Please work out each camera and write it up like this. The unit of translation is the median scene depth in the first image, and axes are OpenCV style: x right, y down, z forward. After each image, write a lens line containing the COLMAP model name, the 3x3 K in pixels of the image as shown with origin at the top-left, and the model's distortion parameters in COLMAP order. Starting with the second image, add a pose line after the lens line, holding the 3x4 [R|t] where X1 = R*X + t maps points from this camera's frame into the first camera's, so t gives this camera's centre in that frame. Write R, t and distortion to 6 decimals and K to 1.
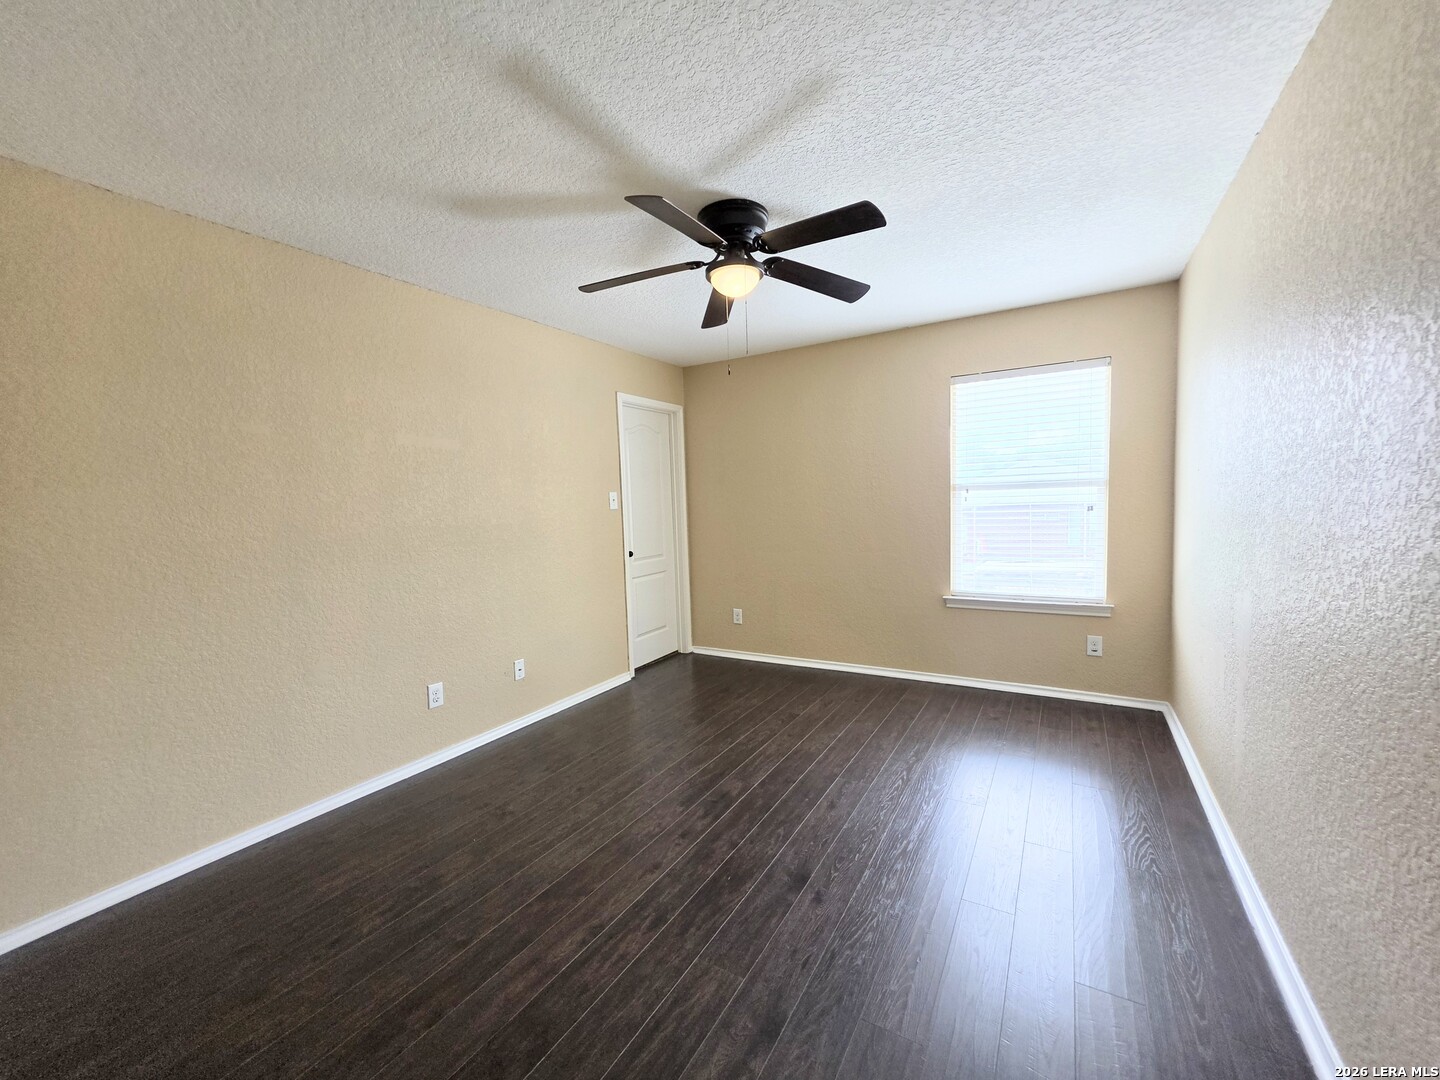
lens RADIAL K [[583.0, 0, 727.5], [0, 583.0, 536.3], [0, 0, 1]] dist [-0.002676, 0.000291]
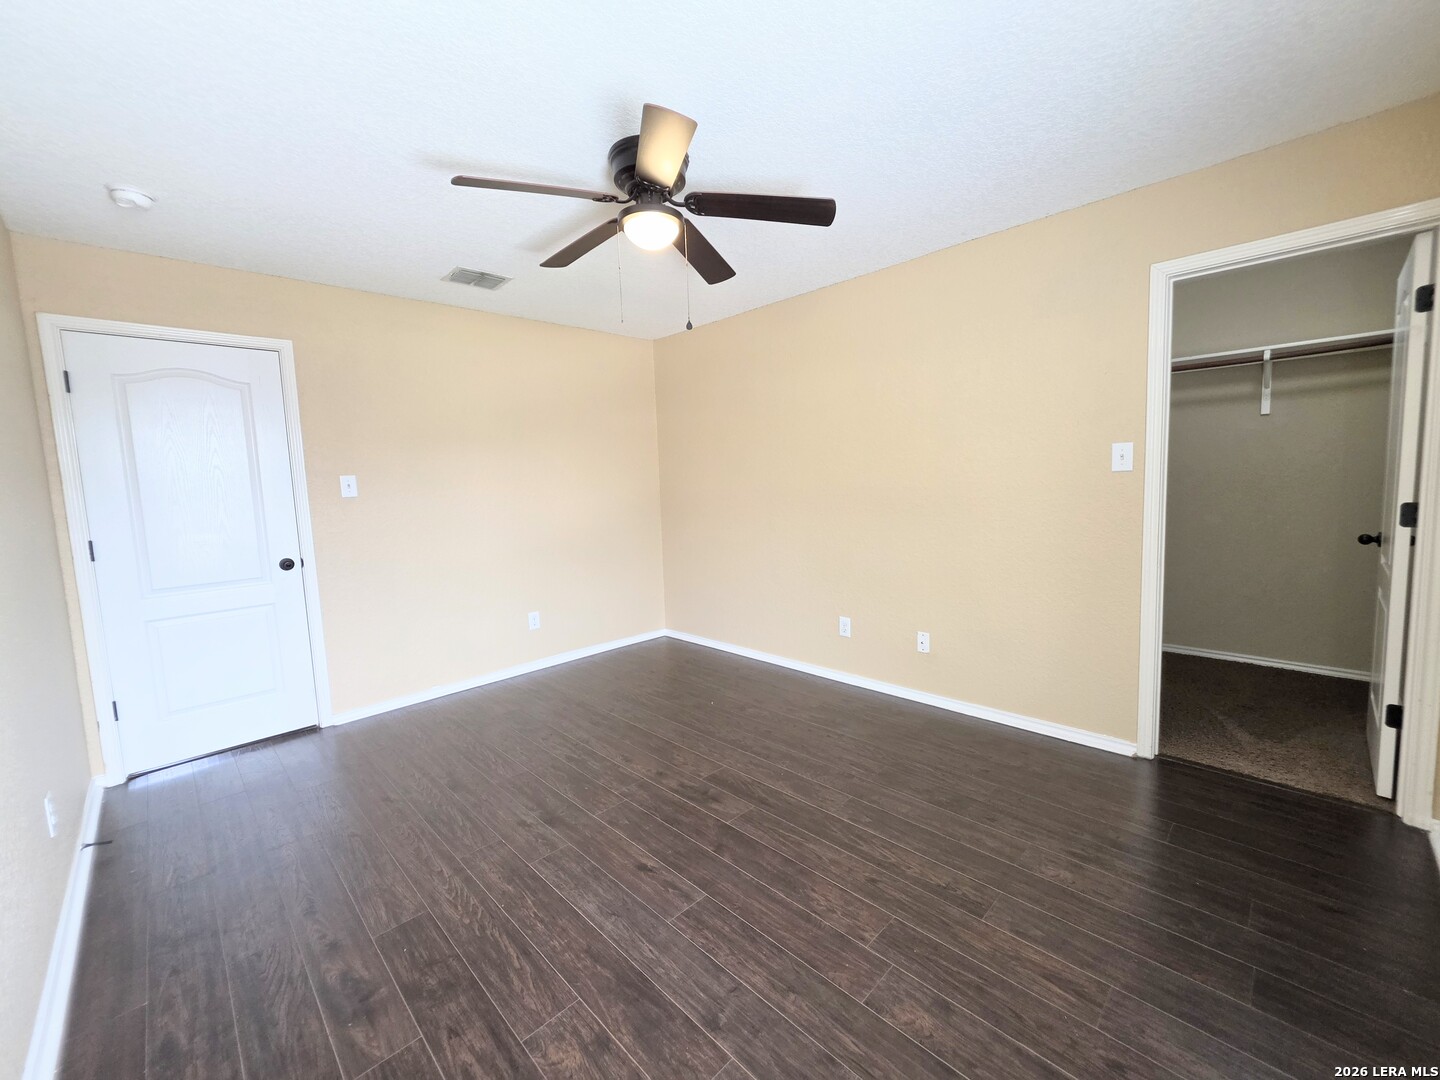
lens RADIAL K [[583.0, 0, 727.5], [0, 583.0, 536.3], [0, 0, 1]] dist [-0.002676, 0.000291]
pose [[-0.258716, 0.133917, -0.956625, 0.724175], [-0.013712, 0.989734, 0.142260, -0.087074], [0.965856, 0.049923, -0.254224, 1.097954]]
